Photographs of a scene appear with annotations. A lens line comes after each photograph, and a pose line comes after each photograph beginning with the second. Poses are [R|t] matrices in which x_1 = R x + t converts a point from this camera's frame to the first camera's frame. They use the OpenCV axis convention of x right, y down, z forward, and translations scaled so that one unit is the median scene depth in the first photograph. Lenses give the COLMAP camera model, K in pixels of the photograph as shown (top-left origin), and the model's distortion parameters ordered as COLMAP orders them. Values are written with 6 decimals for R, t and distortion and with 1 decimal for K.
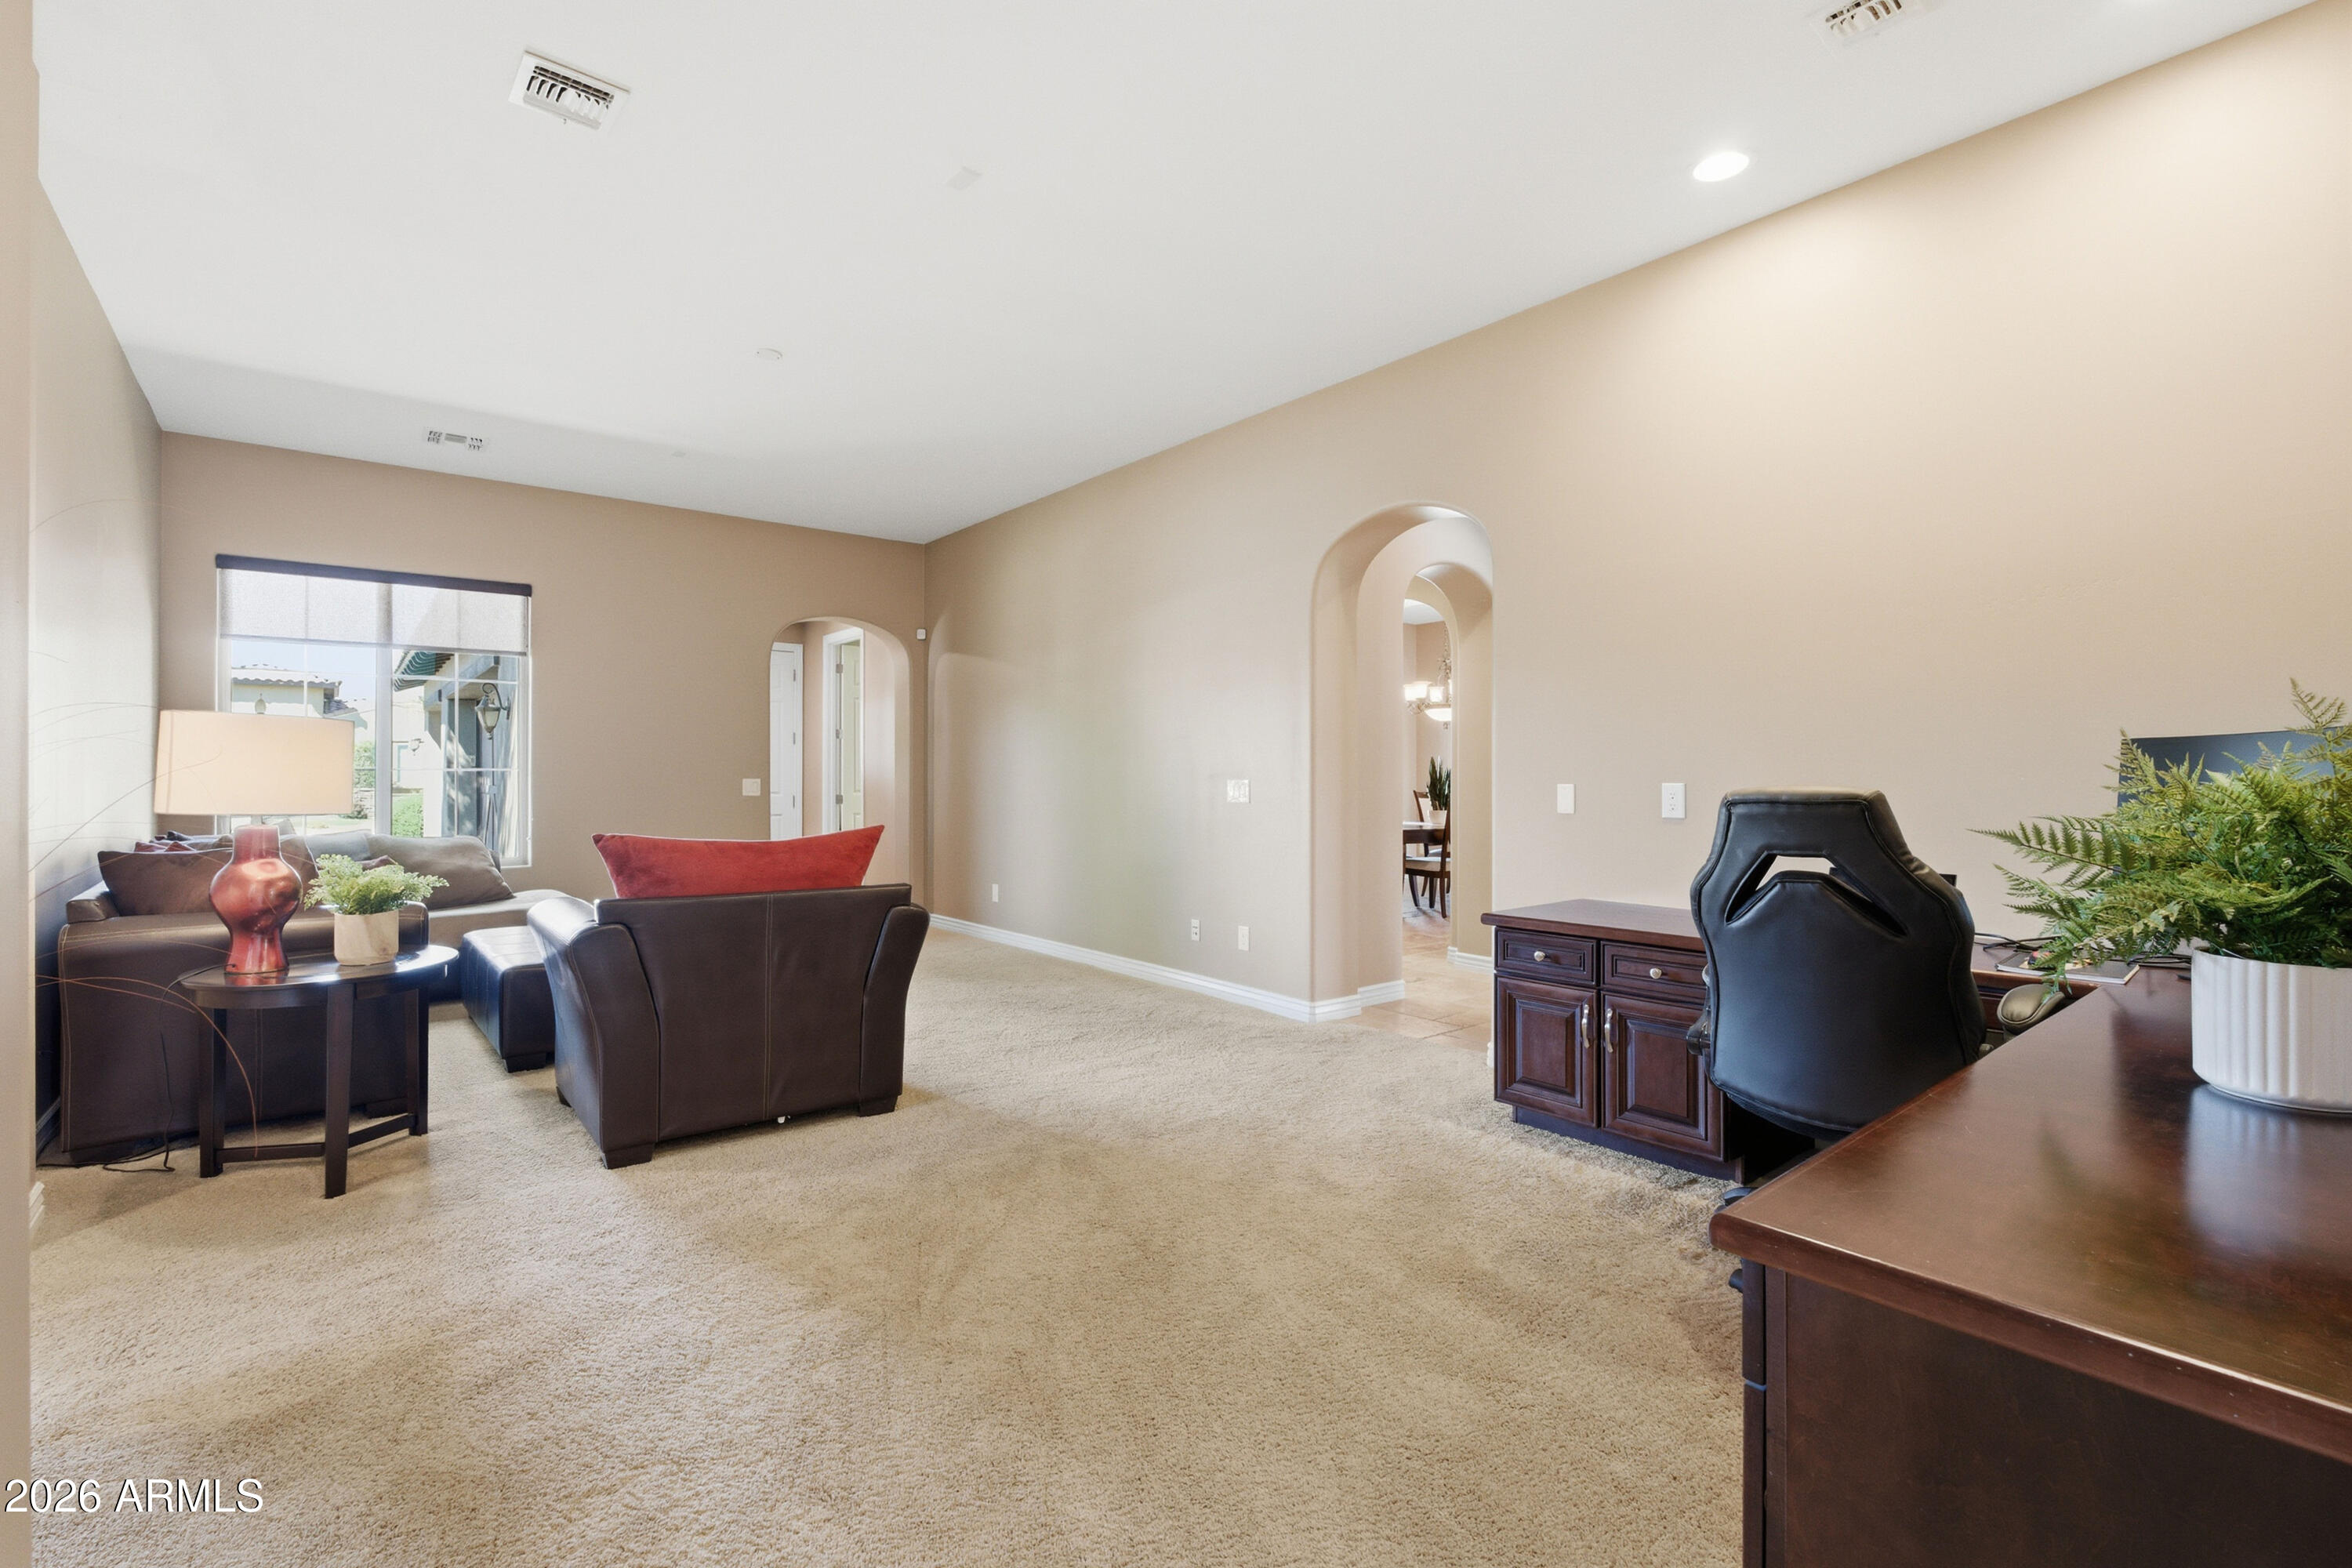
lens RADIAL K [[1041.3, 0, 1170.9], [0, 1041.3, 778.6], [0, 0, 1]] dist [-0.010688, 0.000363]
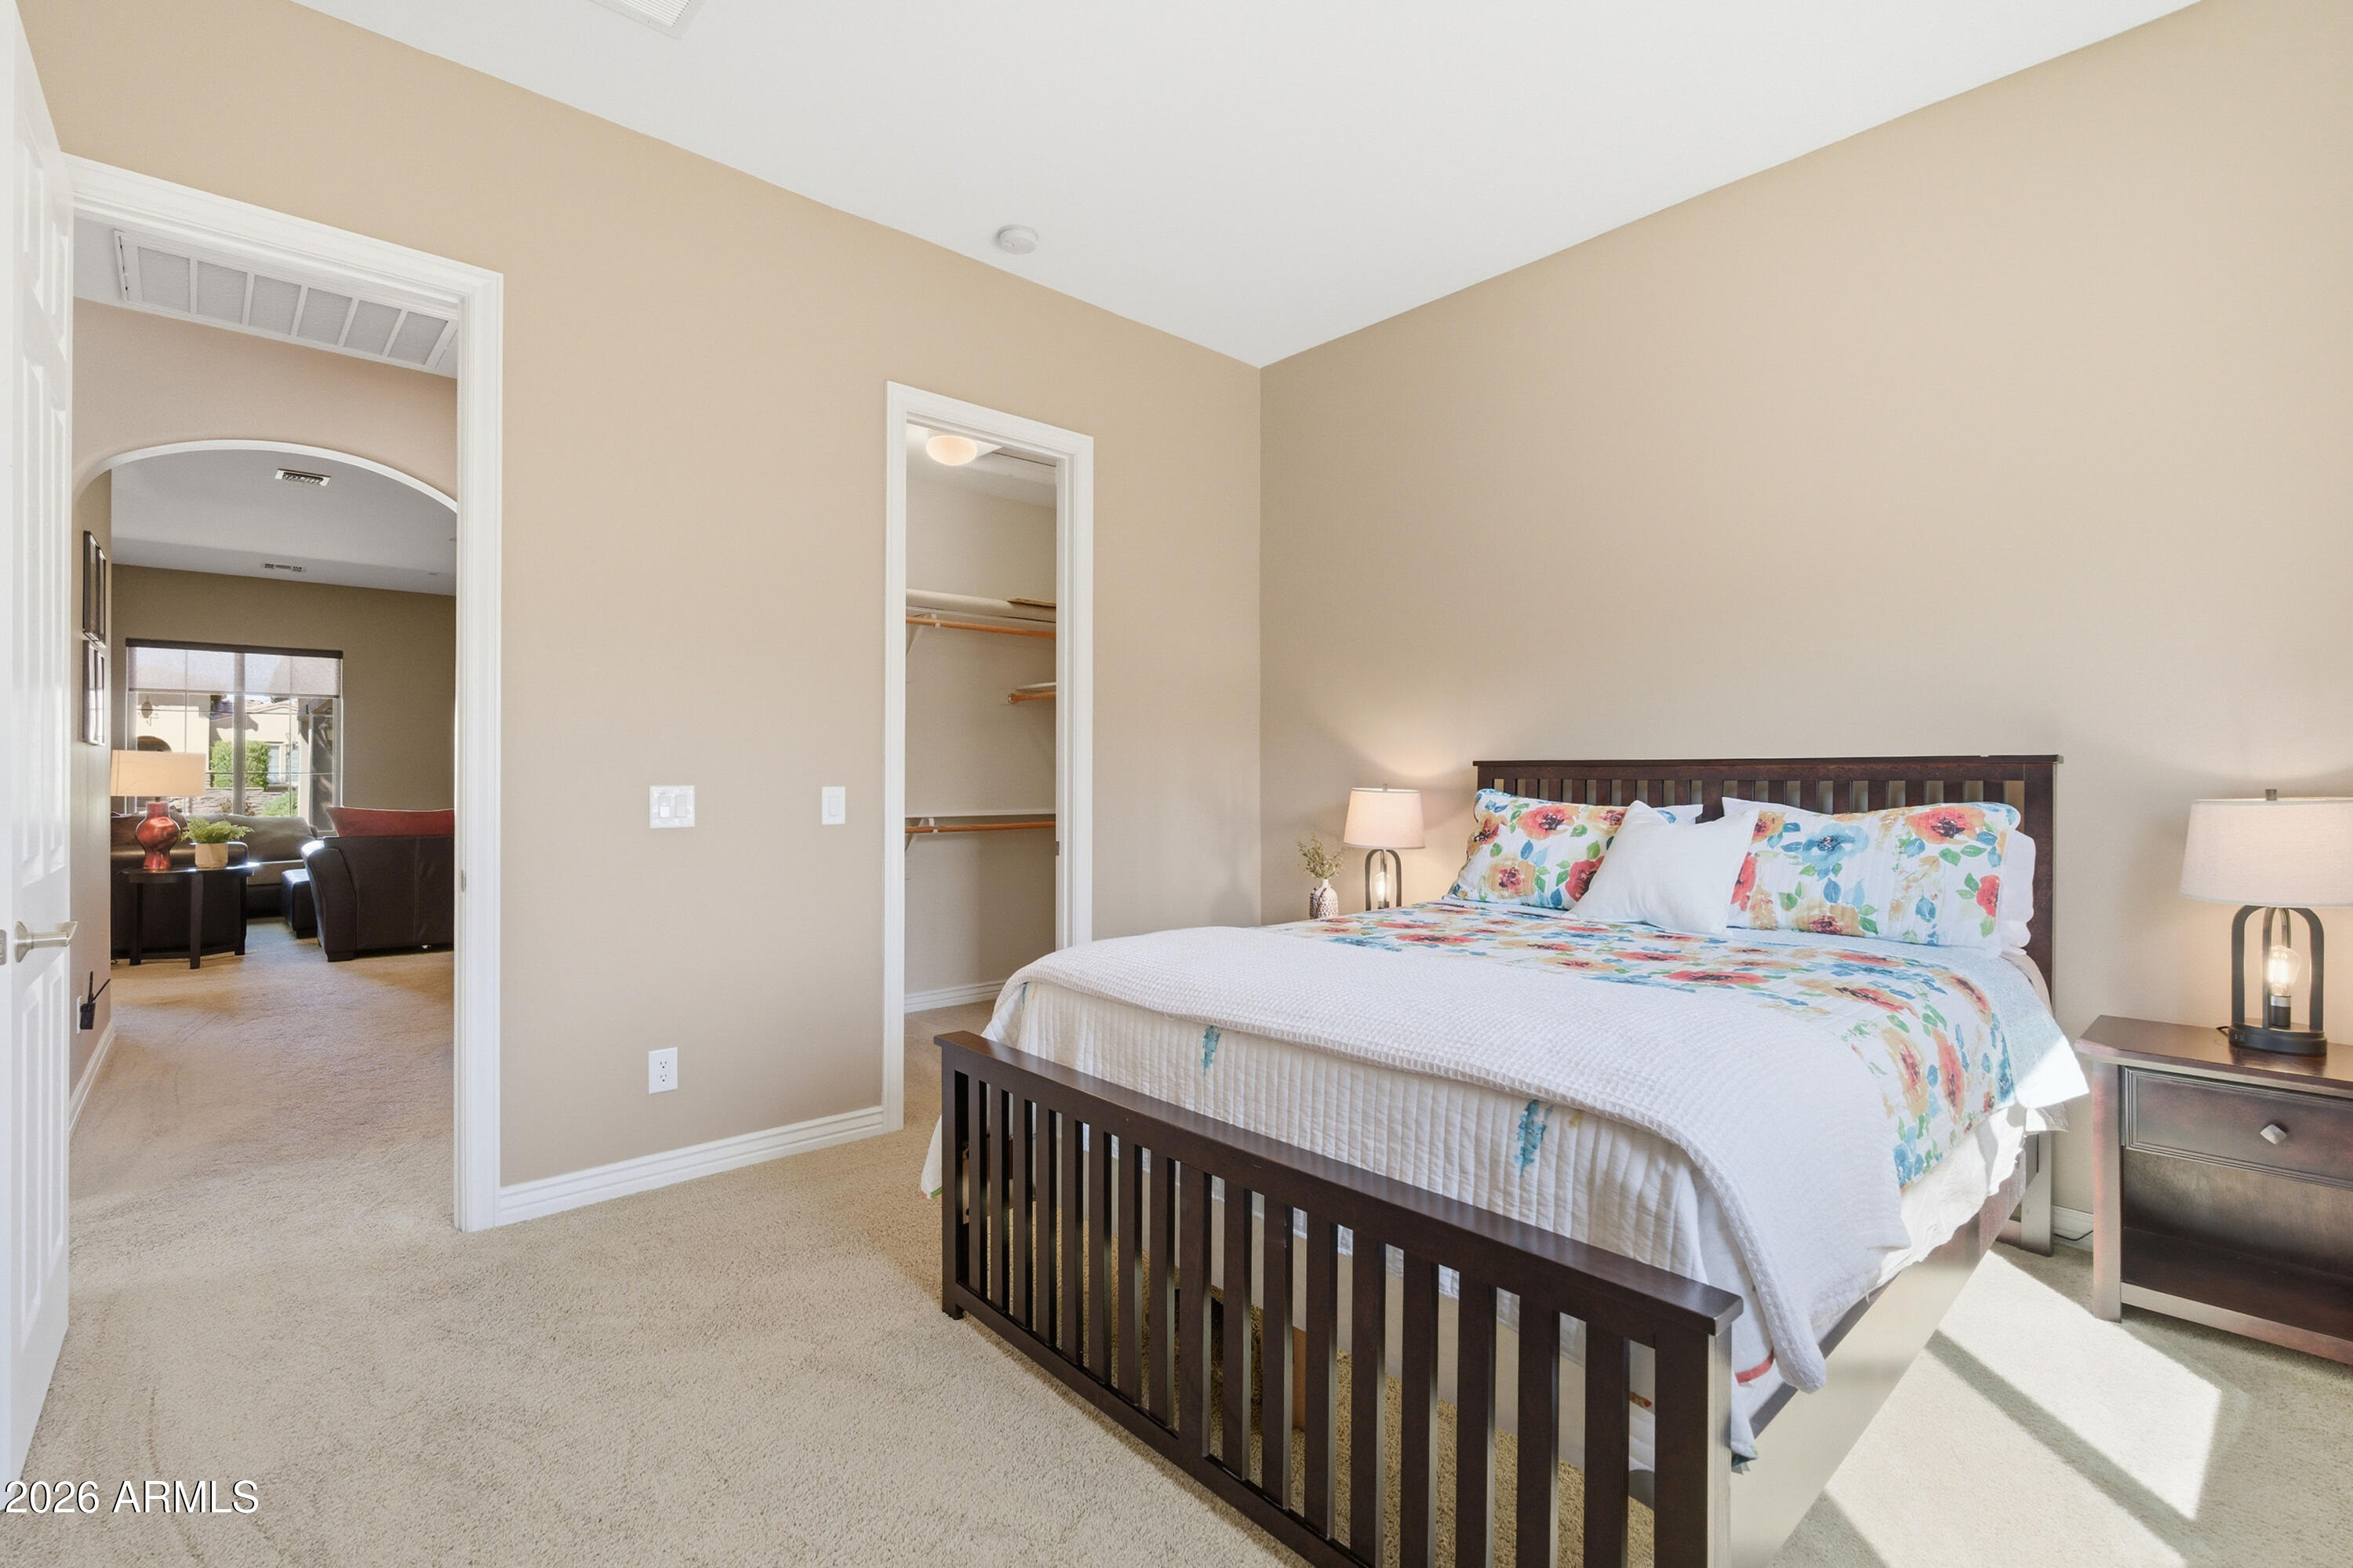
lens RADIAL K [[1041.8, 0, 1171.4], [0, 1041.8, 778.6], [0, 0, 1]] dist [-0.010688, 0.000363]
pose [[0.998077, 0.001326, 0.061976, 0.997680], [-0.001294, 0.999999, -0.000562, -0.005533], [-0.061977, 0.000480, 0.998077, -1.167819]]
